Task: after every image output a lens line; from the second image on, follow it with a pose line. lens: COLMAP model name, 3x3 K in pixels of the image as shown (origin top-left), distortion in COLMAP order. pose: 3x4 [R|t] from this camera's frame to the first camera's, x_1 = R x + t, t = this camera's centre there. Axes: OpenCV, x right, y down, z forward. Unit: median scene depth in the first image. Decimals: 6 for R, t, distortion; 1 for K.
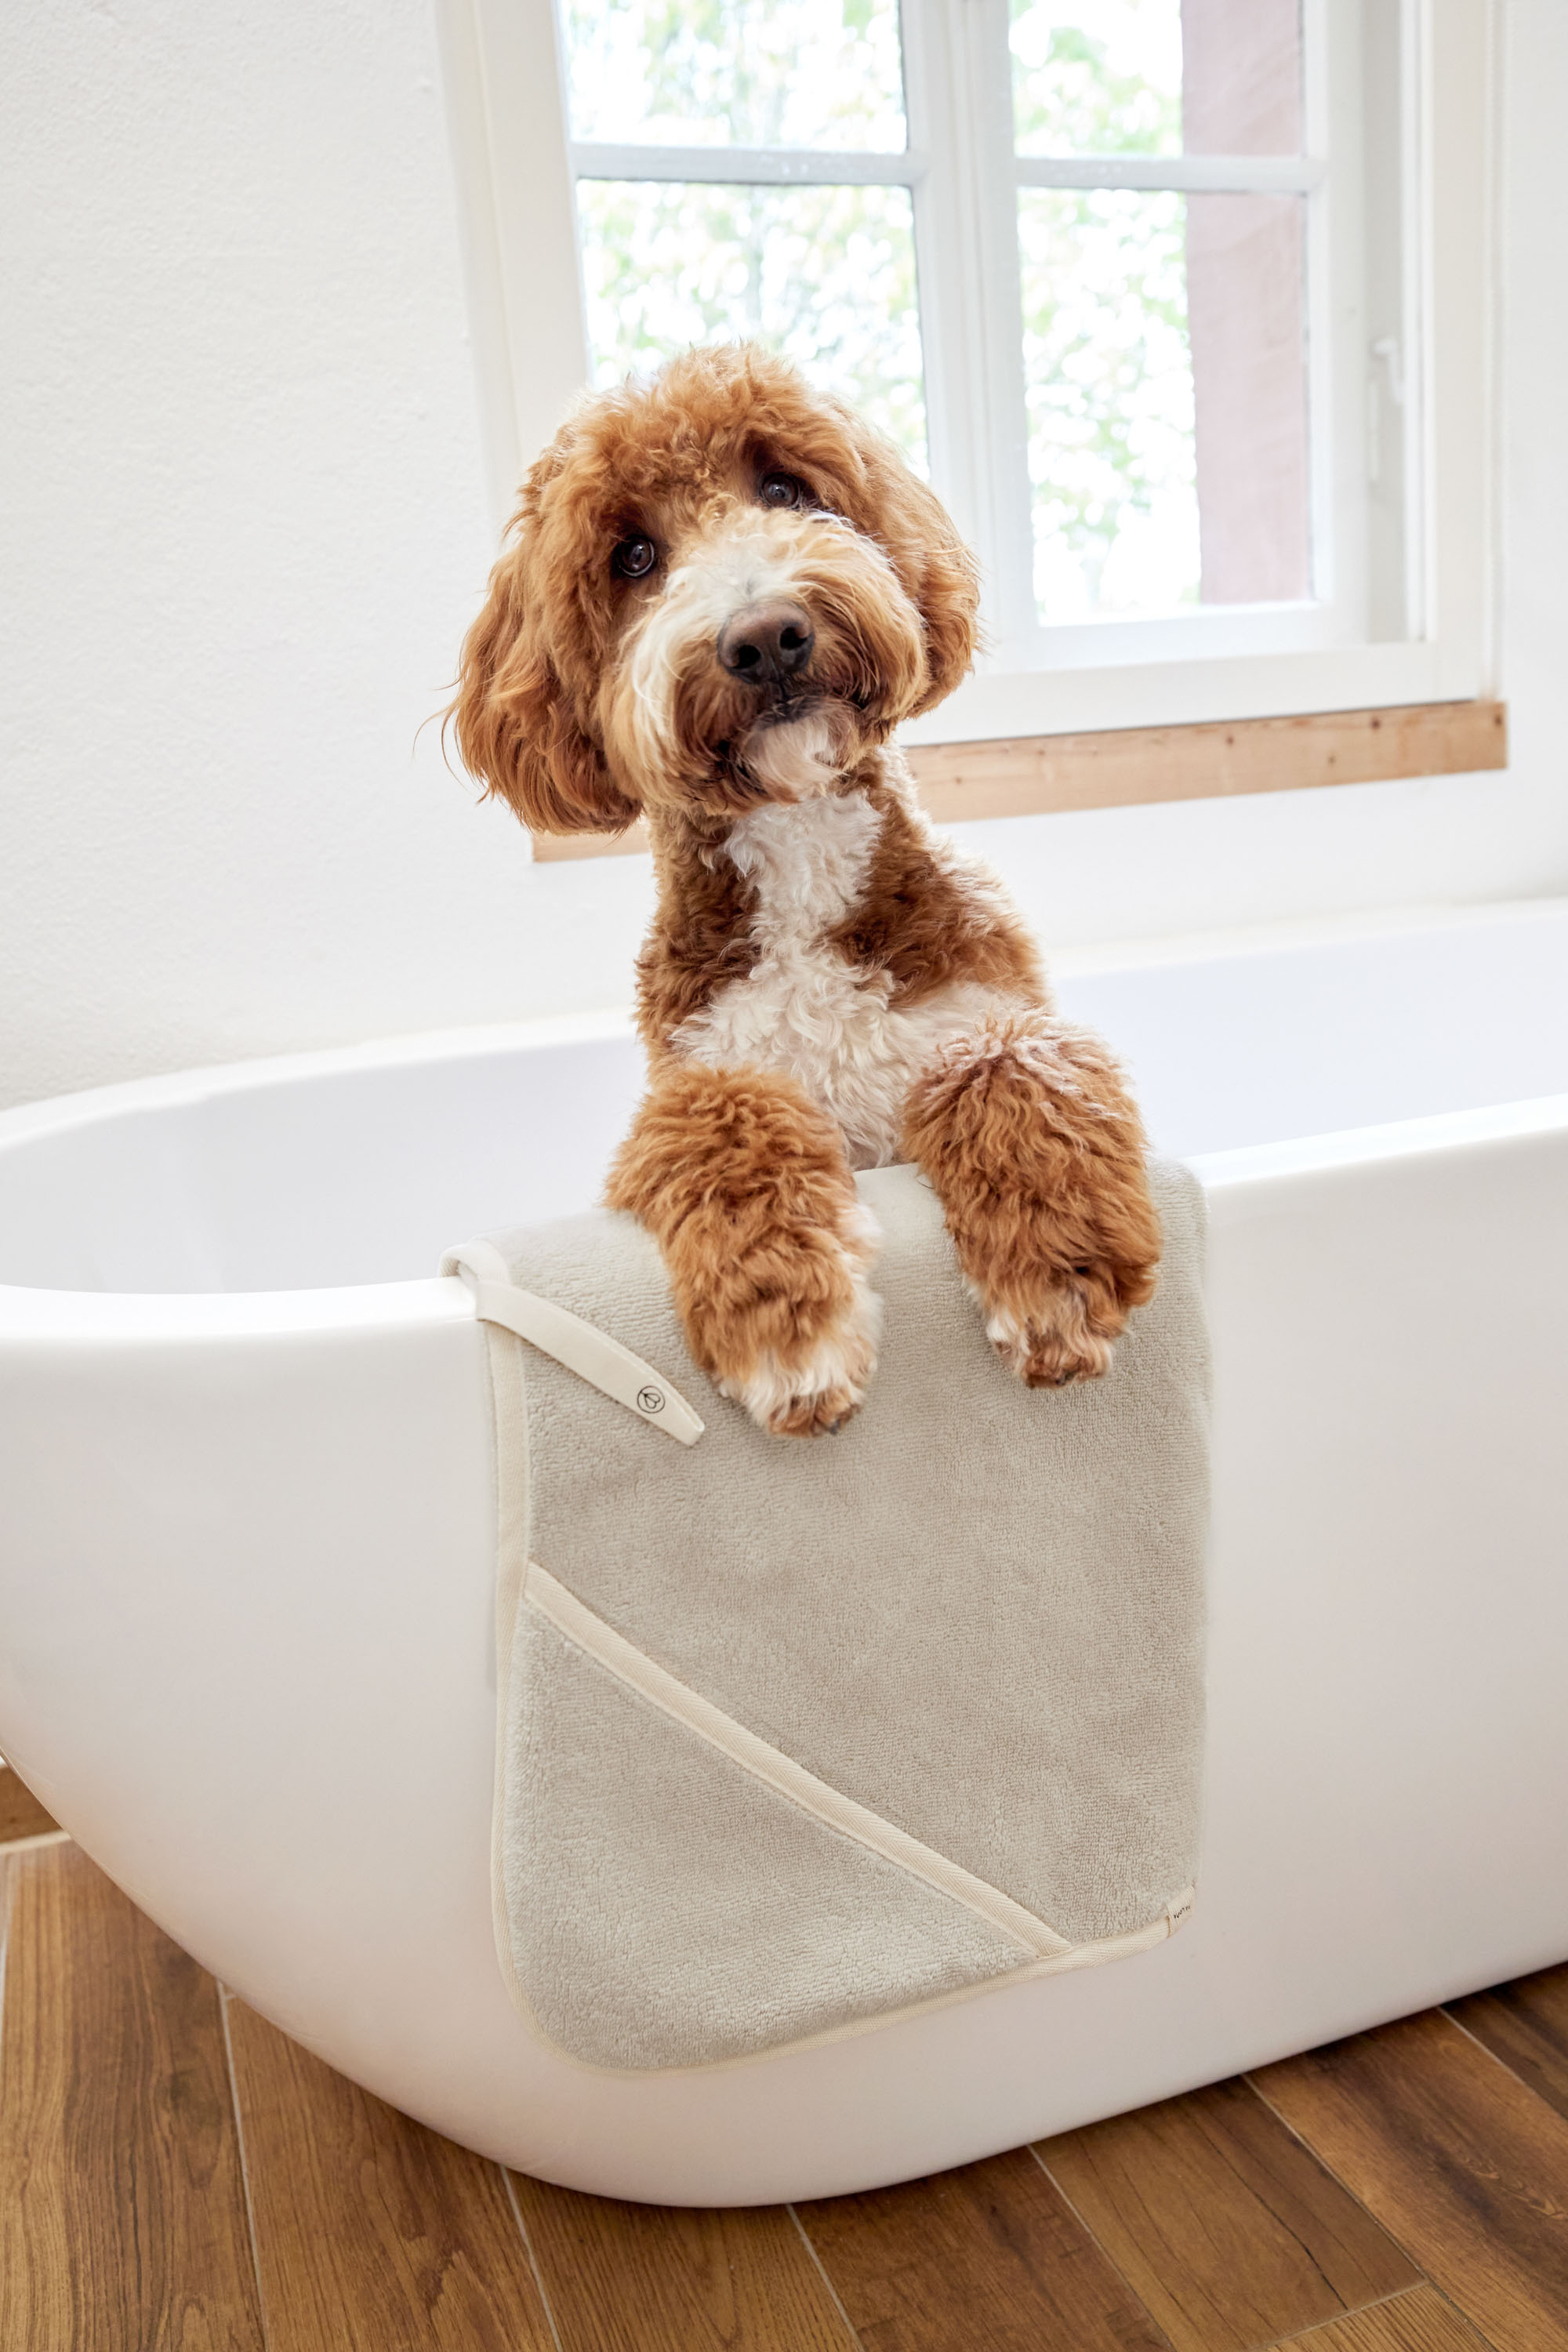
lens RADIAL K [[1954.1, 0, 784.0], [0, 1954.1, 1176.0], [0, 0, 1]] dist [-0.005220, 0.000015]
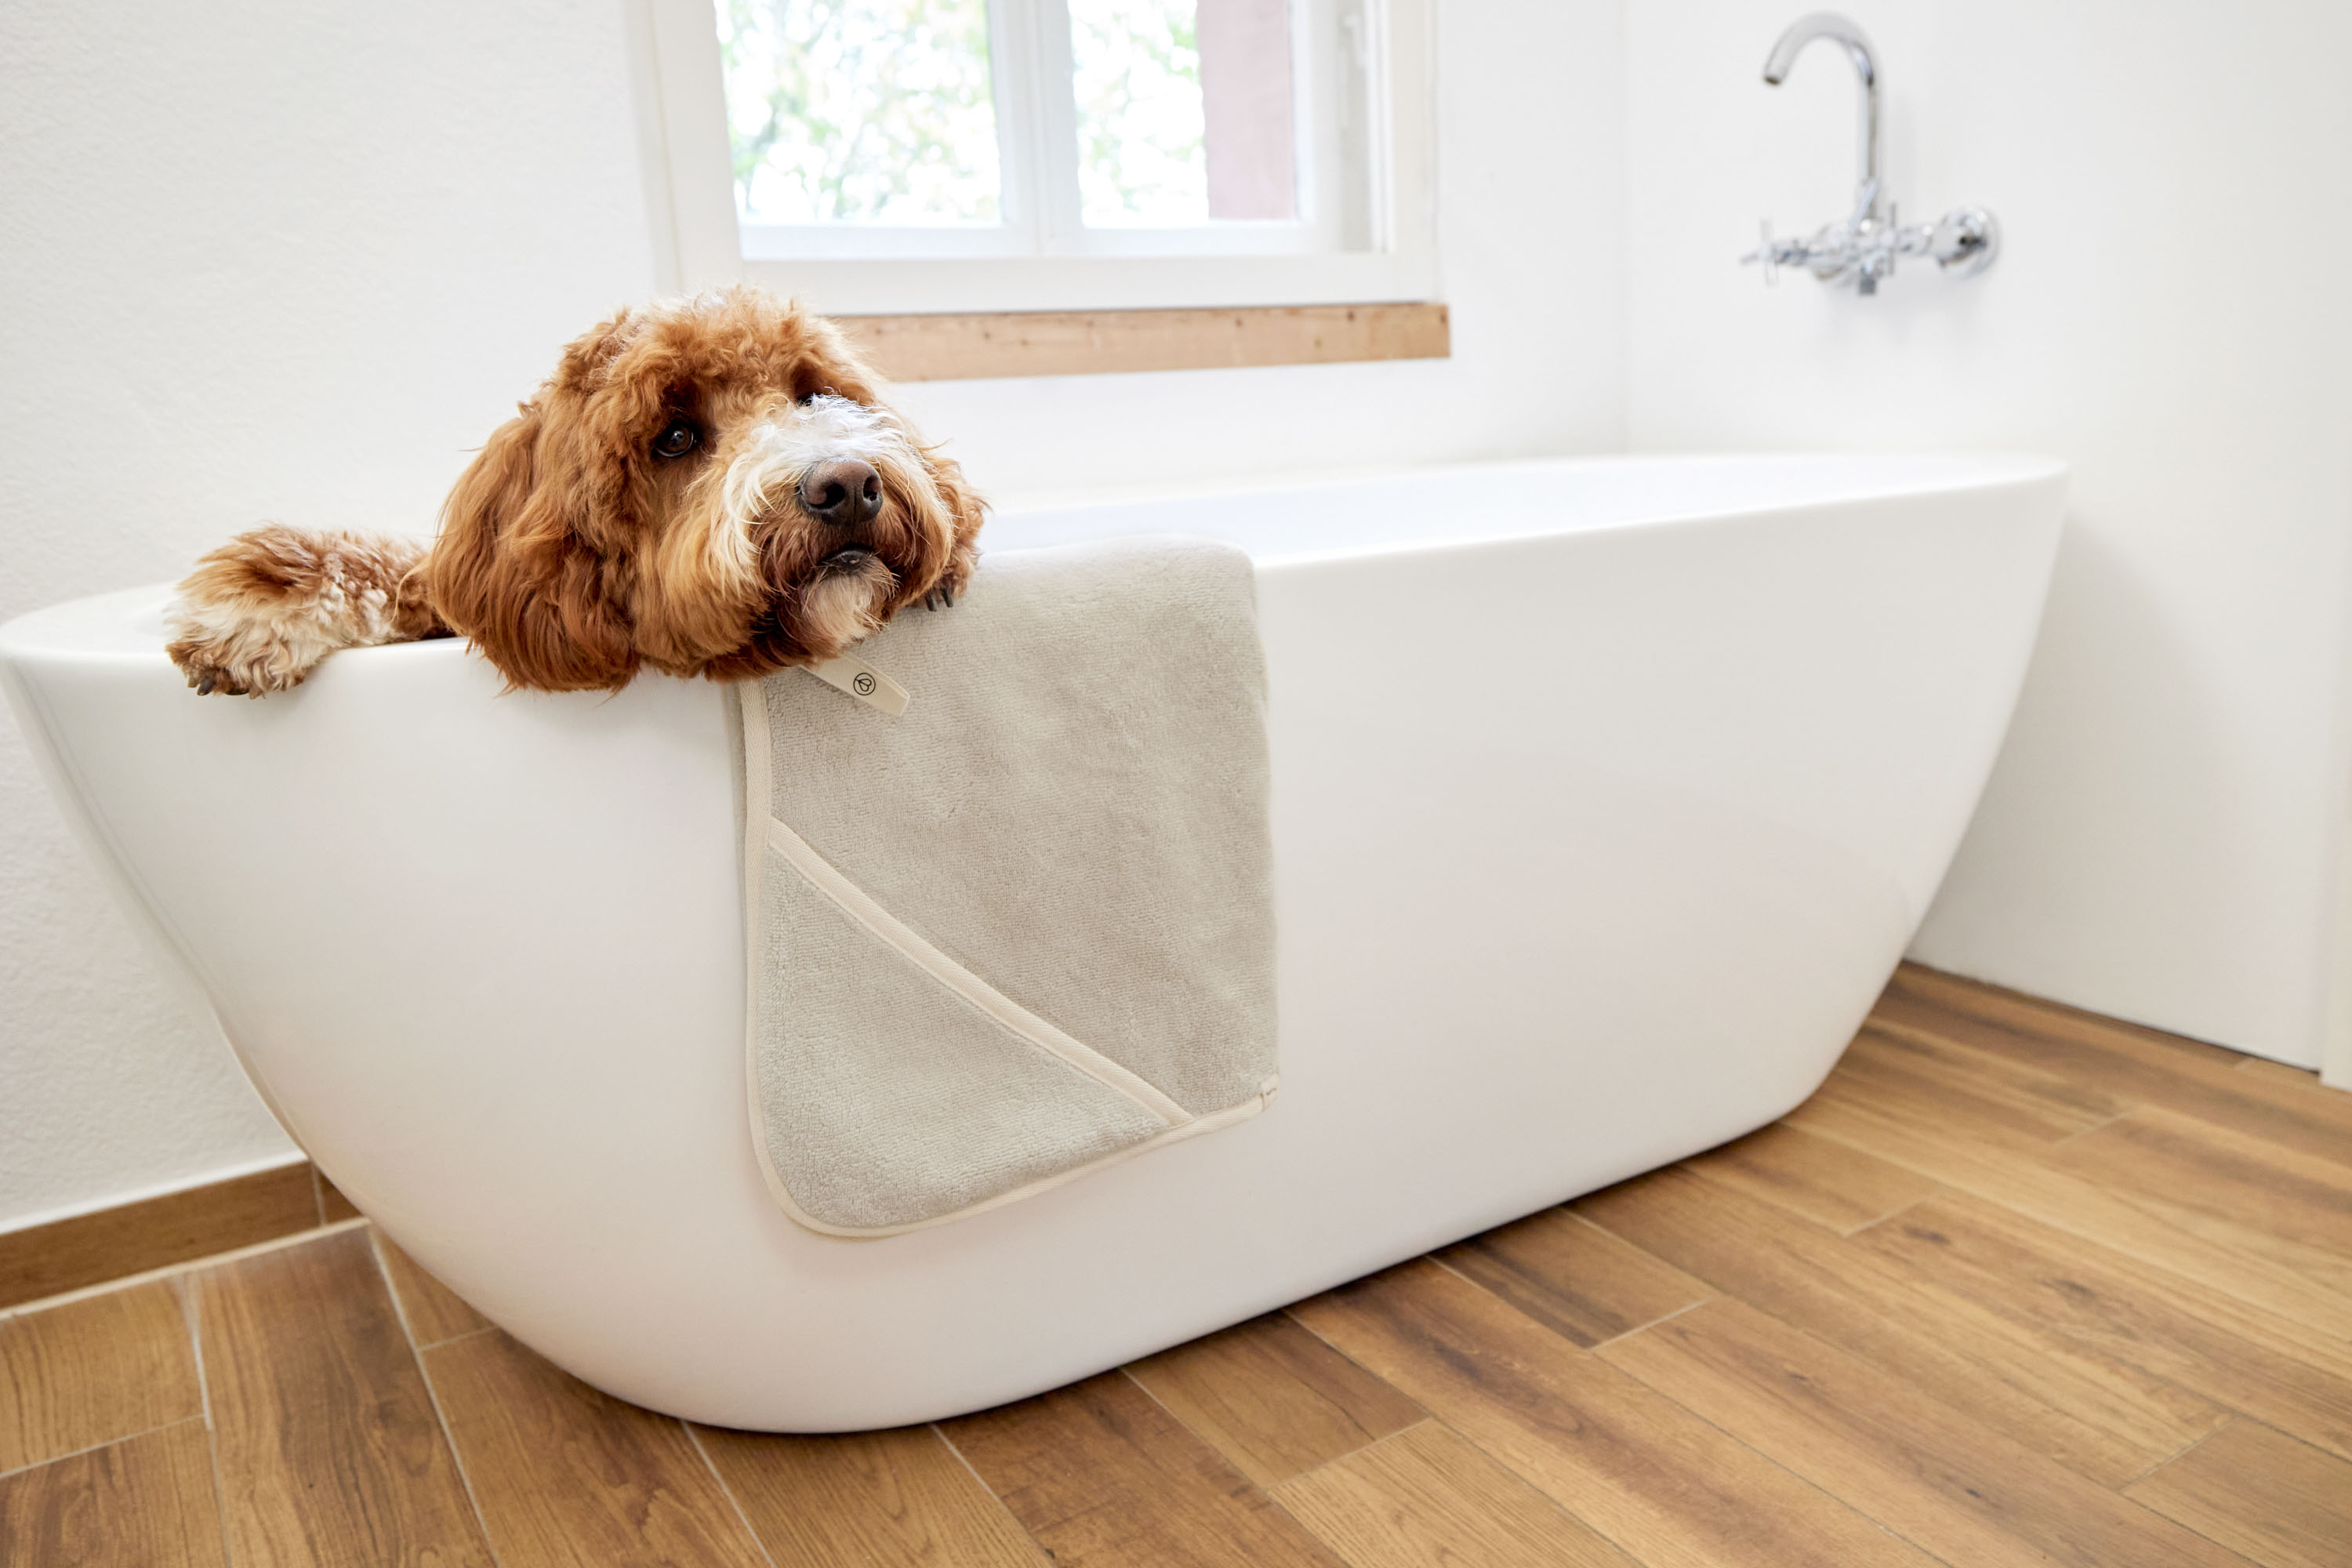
lens RADIAL K [[1790.1, 0, 1176.0], [0, 1790.1, 784.0], [0, 0, 1]] dist [-0.002651, -0.000977]
pose [[0.978848, -0.015221, 0.204022, -0.071494], [0.021221, 0.999403, -0.027256, 0.150128], [-0.203485, 0.031009, 0.978587, -0.145013]]
